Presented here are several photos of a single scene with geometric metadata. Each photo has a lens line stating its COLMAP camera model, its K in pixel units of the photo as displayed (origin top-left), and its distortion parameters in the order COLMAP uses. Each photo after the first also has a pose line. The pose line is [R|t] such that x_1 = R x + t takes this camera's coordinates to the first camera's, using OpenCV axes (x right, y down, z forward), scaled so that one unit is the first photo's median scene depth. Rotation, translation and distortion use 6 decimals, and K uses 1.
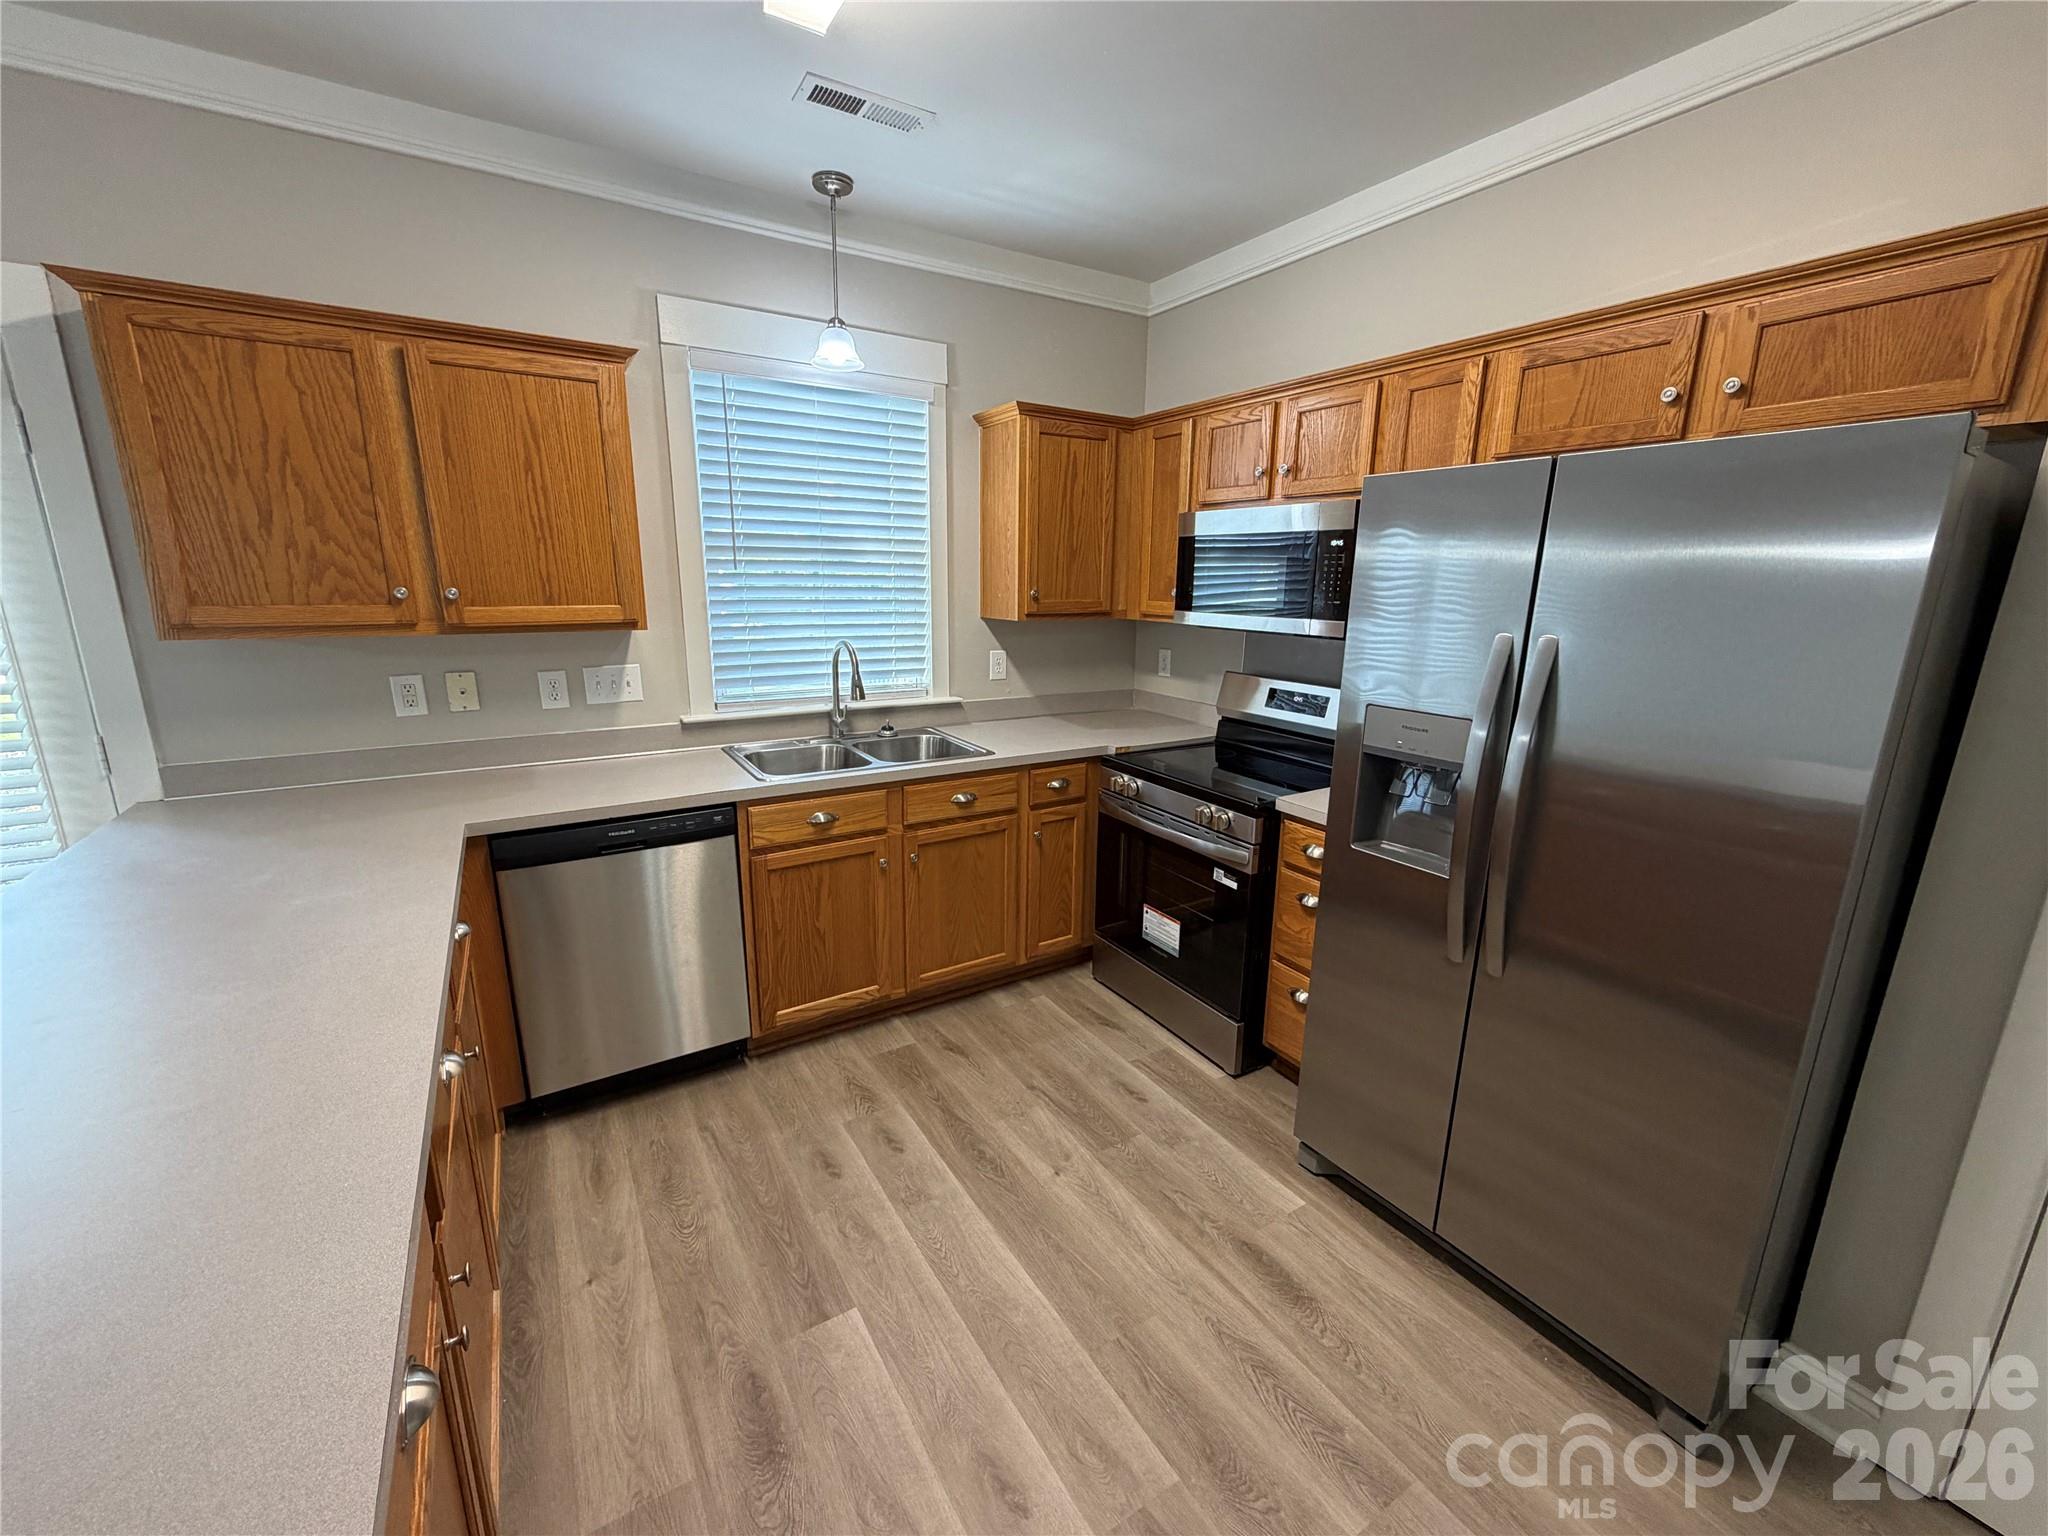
lens RADIAL K [[818.0, 0, 1022.2], [0, 818.0, 768.3], [0, 0, 1]] dist [0.000739, 0.000297]
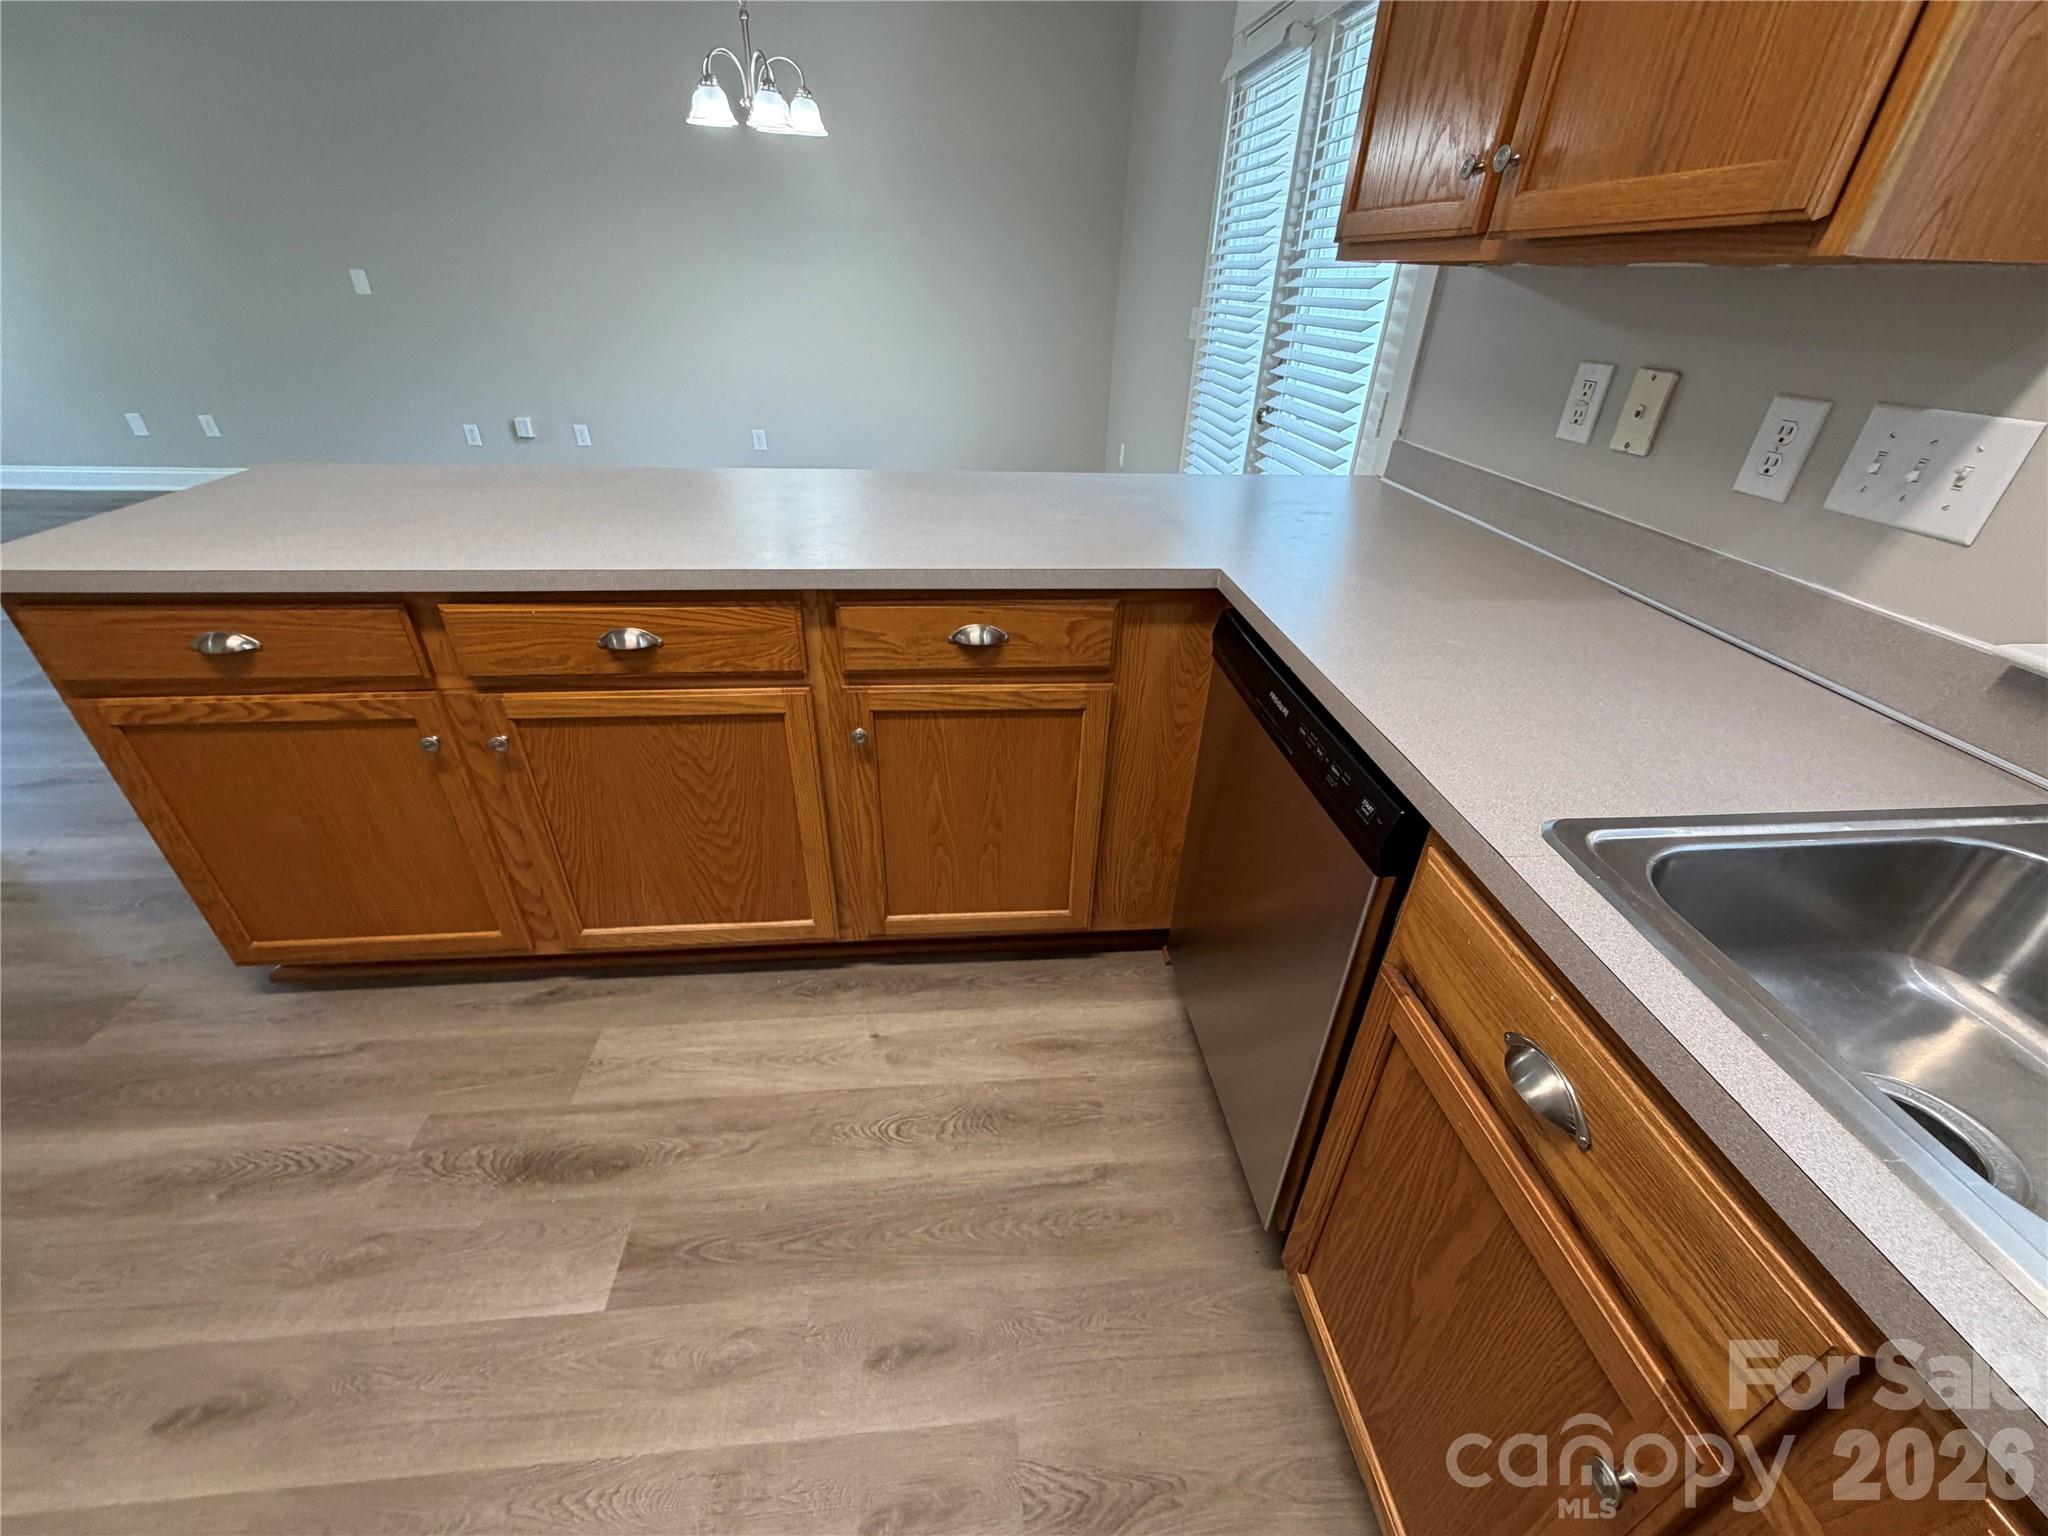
lens RADIAL K [[818.0, 0, 1028.3], [0, 818.0, 770.4], [0, 0, 1]] dist [0.000739, 0.000297]
pose [[-0.449489, 0.440277, -0.777249, -0.023202], [-0.242434, 0.777319, 0.580518, -0.139491], [0.859759, 0.449369, -0.242658, 1.012397]]
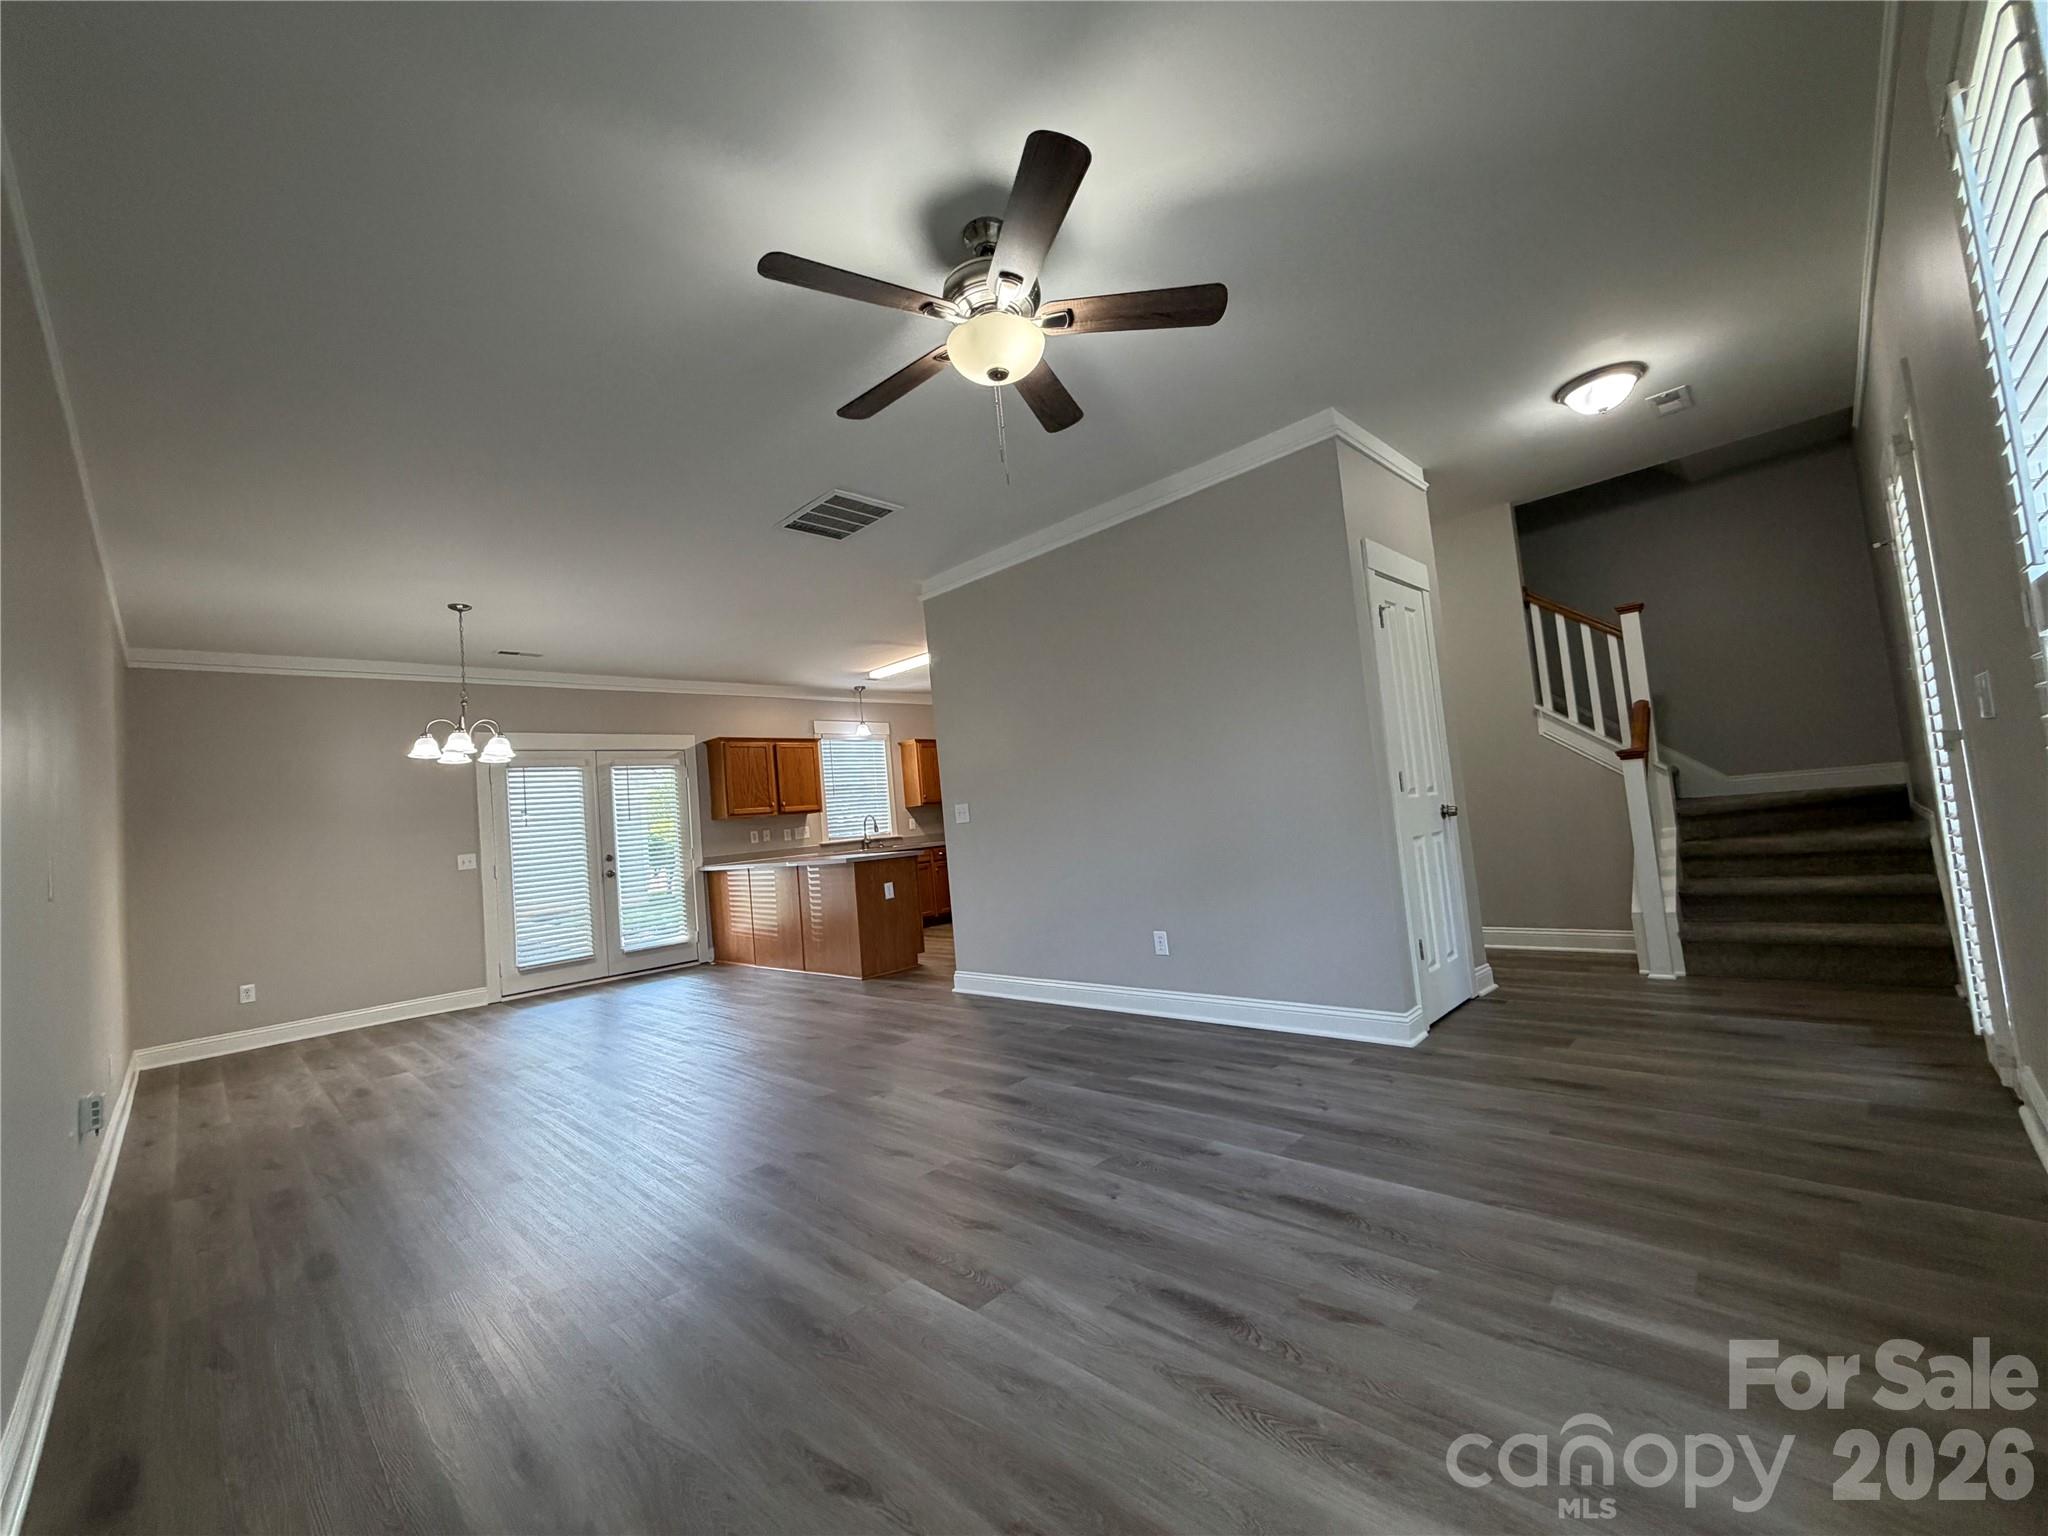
lens RADIAL K [[818.0, 0, 1022.9], [0, 818.0, 766.4], [0, 0, 1]] dist [0.000739, 0.000297]
pose [[0.965737, -0.086013, 0.244856, -0.525890], [0.156992, 0.944898, -0.287265, 0.869822], [-0.206656, 0.315862, 0.926026, -2.738206]]
